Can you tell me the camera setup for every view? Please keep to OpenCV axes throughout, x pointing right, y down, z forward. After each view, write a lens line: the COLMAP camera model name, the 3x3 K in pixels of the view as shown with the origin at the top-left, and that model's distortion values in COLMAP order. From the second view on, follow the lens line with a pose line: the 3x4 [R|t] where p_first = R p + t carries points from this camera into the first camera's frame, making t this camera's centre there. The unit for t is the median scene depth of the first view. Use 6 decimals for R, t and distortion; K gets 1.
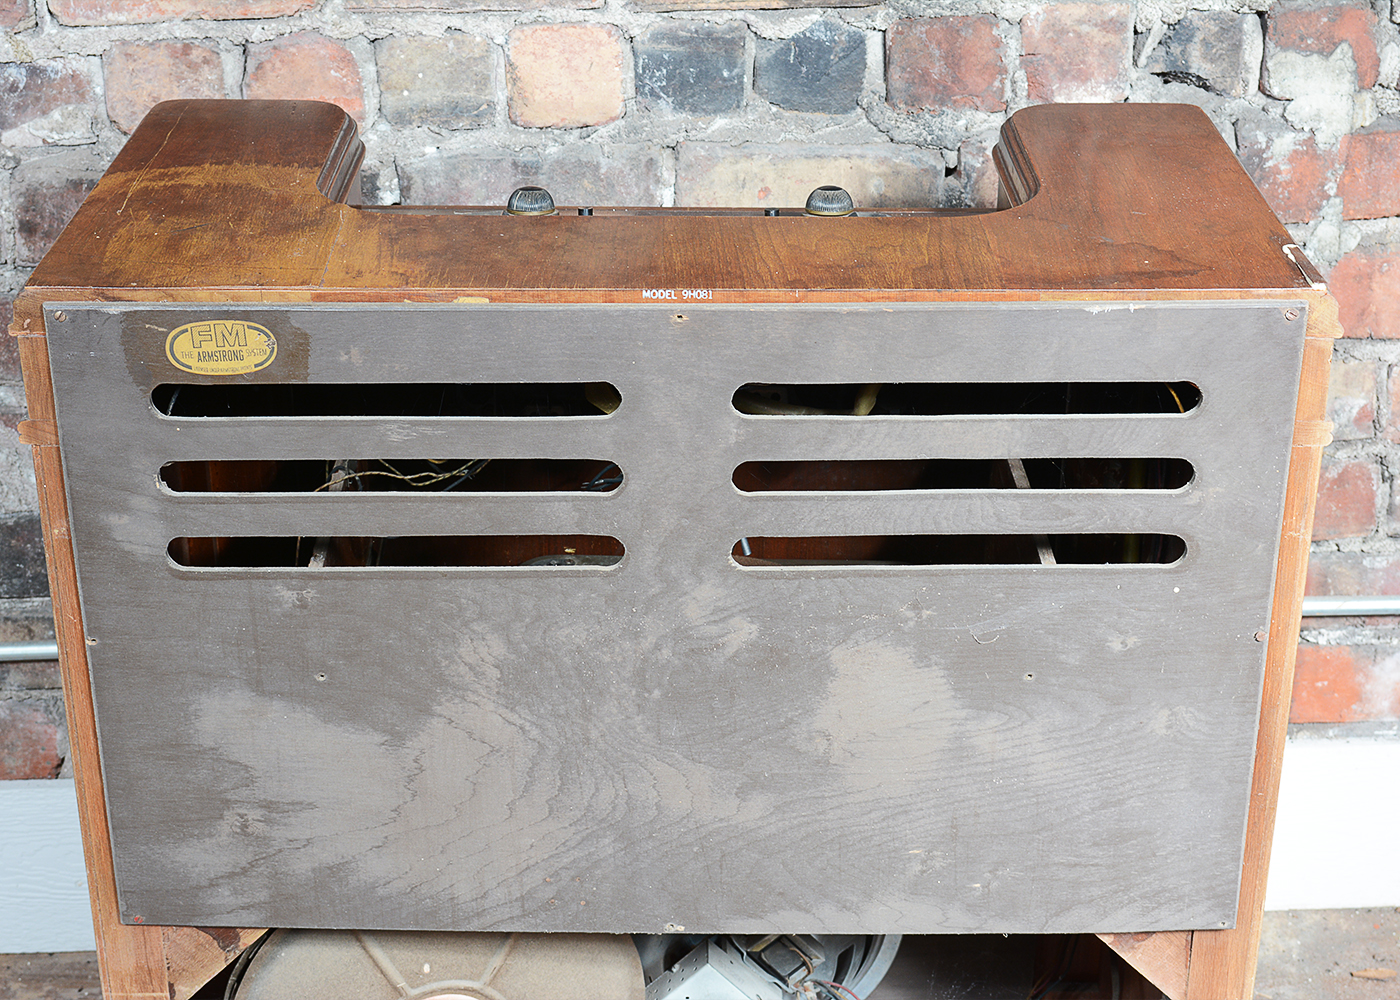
lens RADIAL K [[2381.7, 0, 698.4], [0, 2381.7, 515.2], [0, 0, 1]] dist [-0.012503, 0.000000]
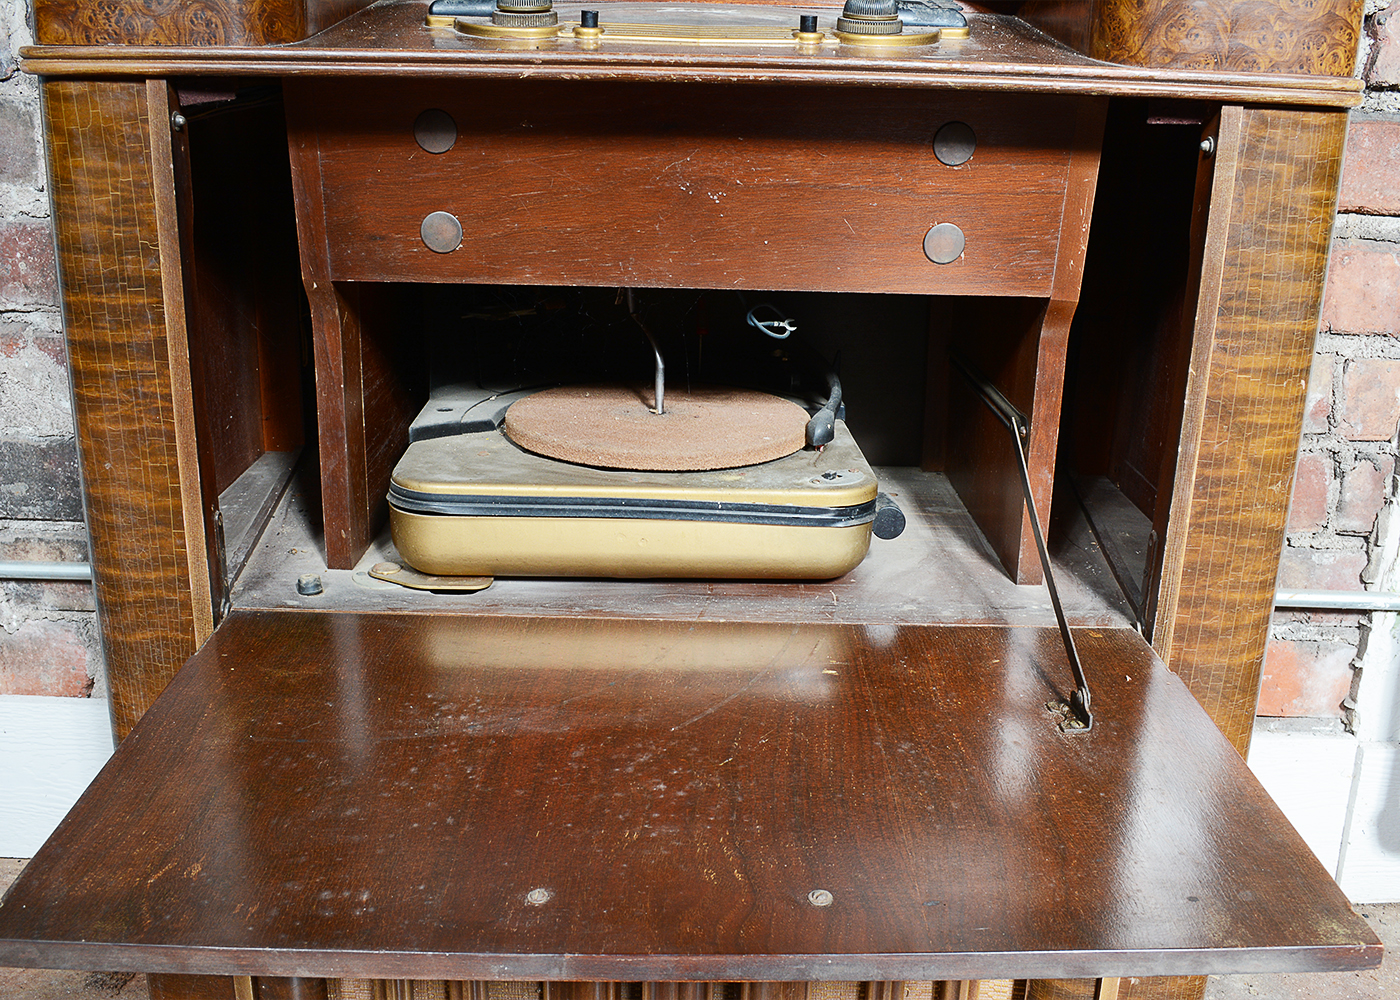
lens RADIAL K [[1369.5, 0, 696.5], [0, 1369.5, 498.7], [0, 0, 1]] dist [-0.064423, 0.000000]
pose [[0.997501, 0.048100, -0.051752, 0.038008], [-0.054441, 0.990142, -0.129055, 0.087201], [0.045034, 0.131550, 0.990286, 0.398390]]
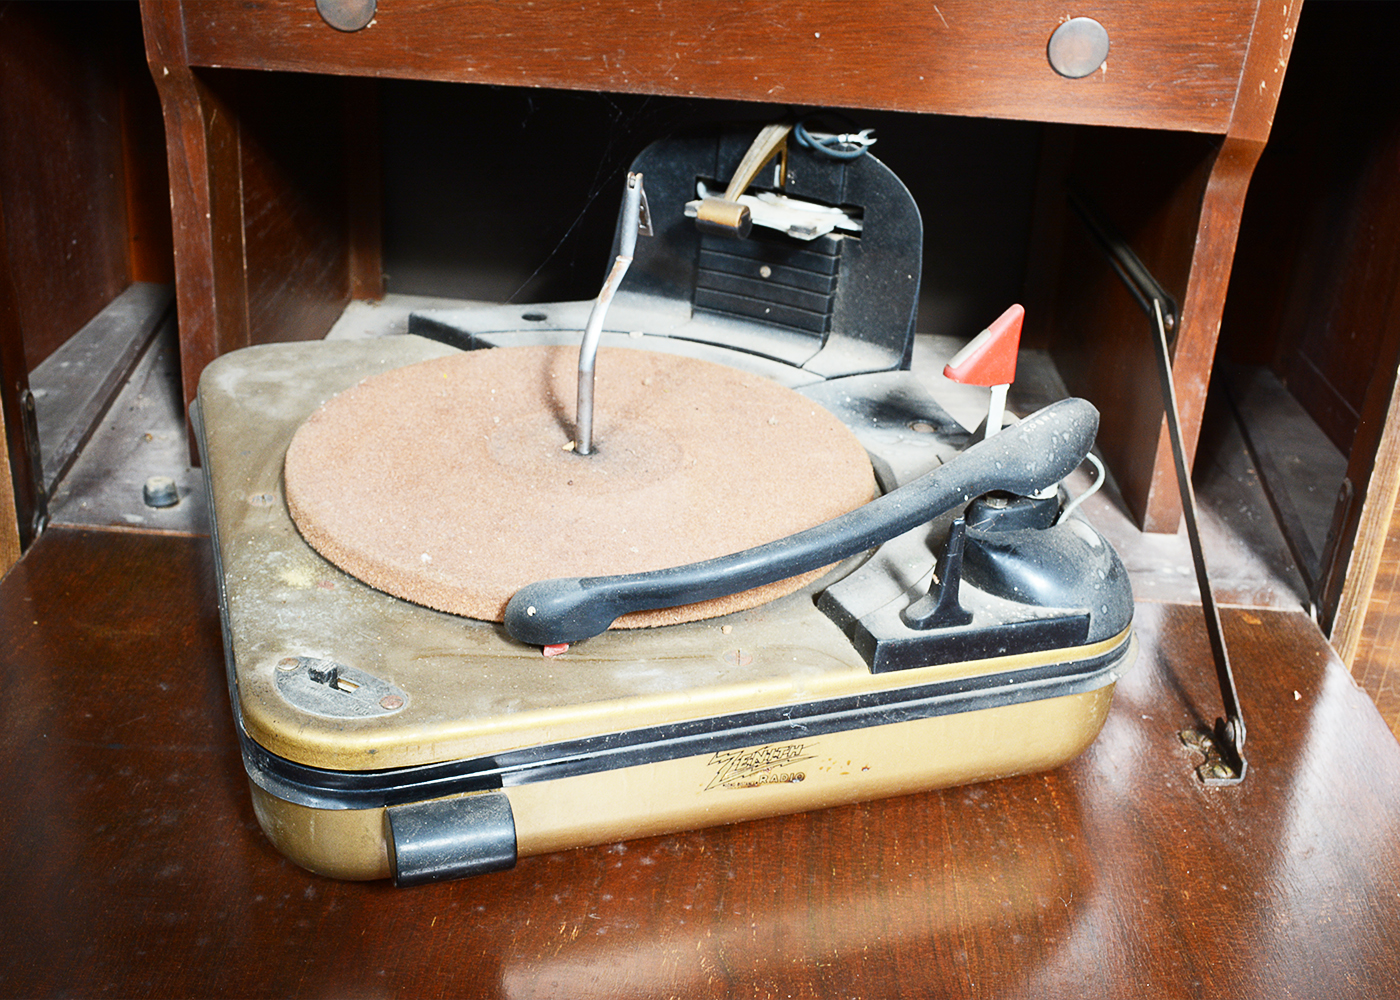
lens RADIAL K [[1610.2, 0, 699.0], [0, 1610.2, 494.6], [0, 0, 1]] dist [-0.052415, 0.000000]
pose [[0.992917, 0.100631, -0.063158, 0.039962], [-0.100951, 0.994890, -0.001887, 0.055778], [0.062646, 0.008249, 0.998002, 0.462284]]
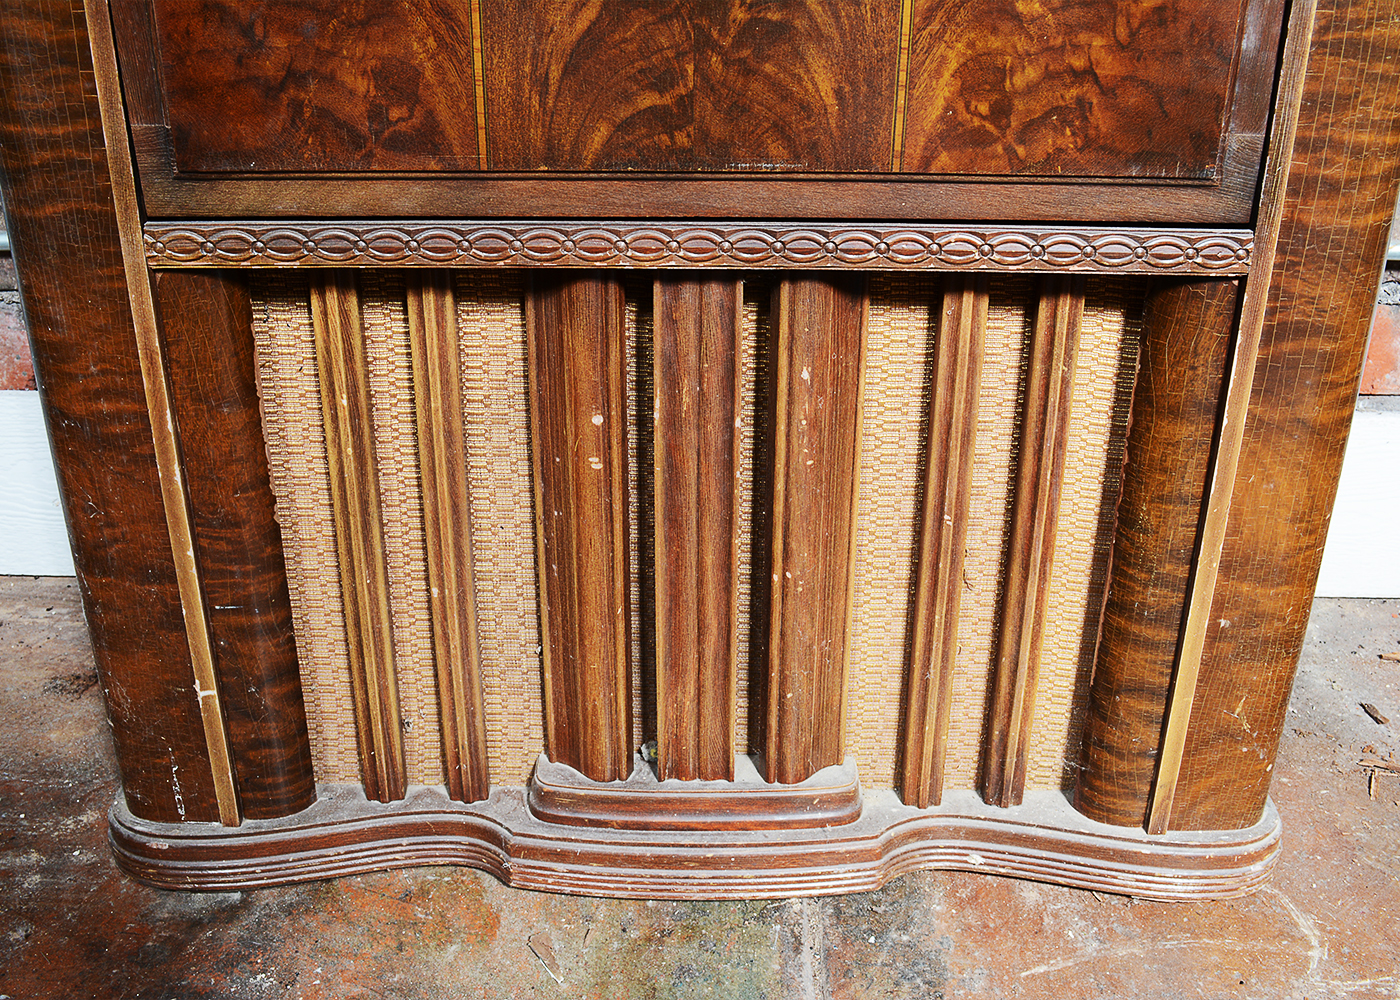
lens RADIAL K [[1369.5, 0, 697.0], [0, 1369.5, 504.1], [0, 0, 1]] dist [-0.064423, 0.000000]
pose [[0.997375, 0.039986, -0.060374, 0.038442], [-0.040650, 0.999125, -0.009814, 0.152001], [0.059929, 0.012242, 0.998128, 0.466974]]
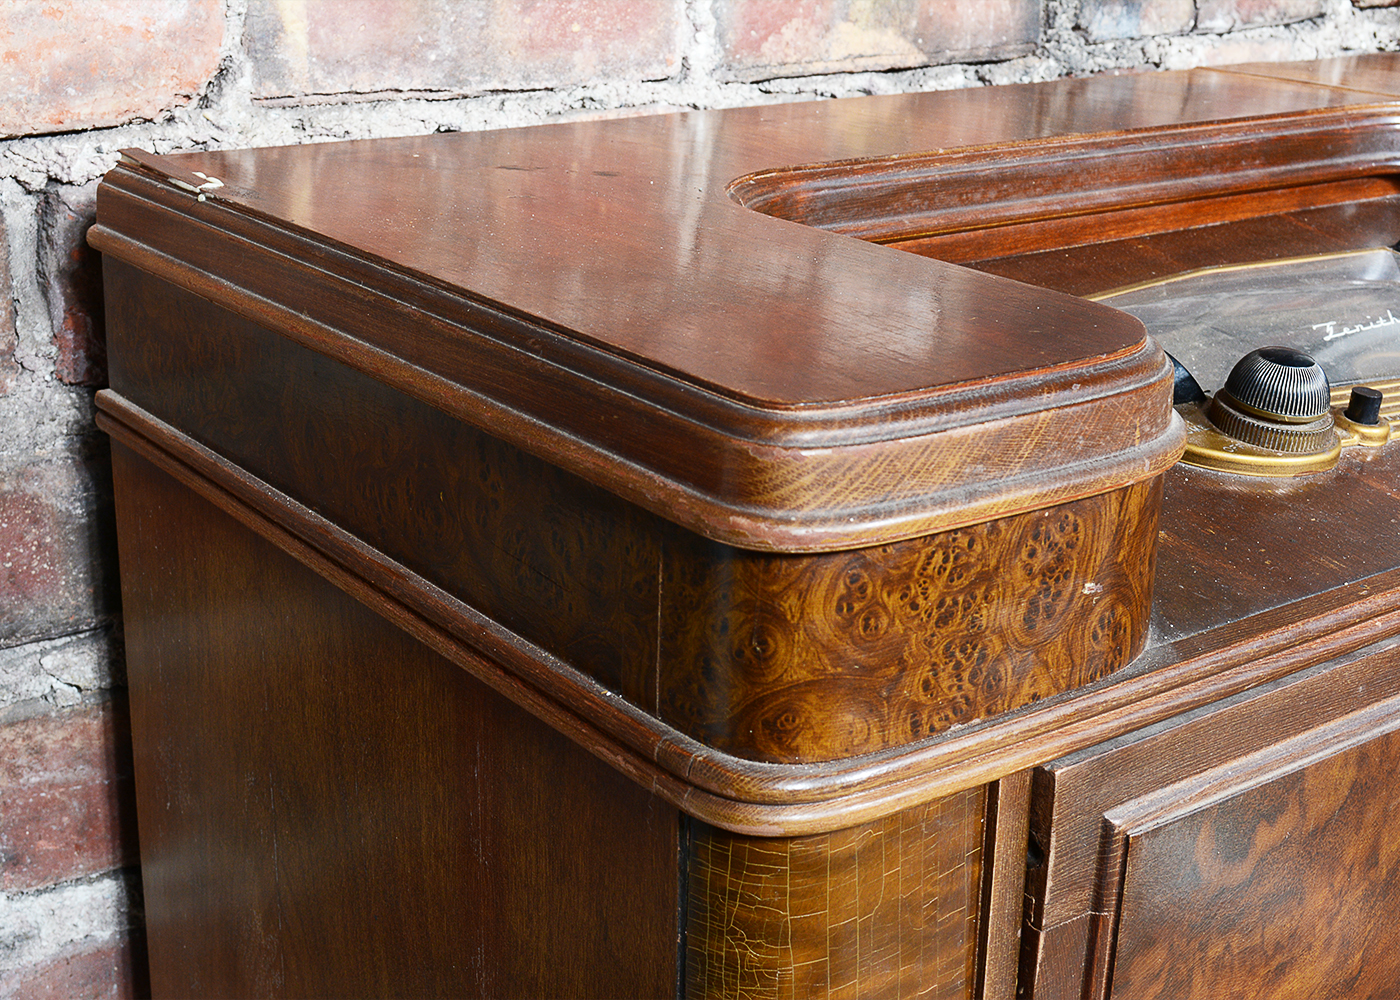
lens RADIAL K [[2048.6, 0, 704.2], [0, 2048.6, 506.4], [0, 0, 1]] dist [-0.037055, 0.000000]
pose [[0.834842, -0.157363, 0.527518, -0.266915], [0.214765, 0.975441, -0.048901, -0.079679], [-0.506868, 0.154117, 0.848135, 0.534247]]
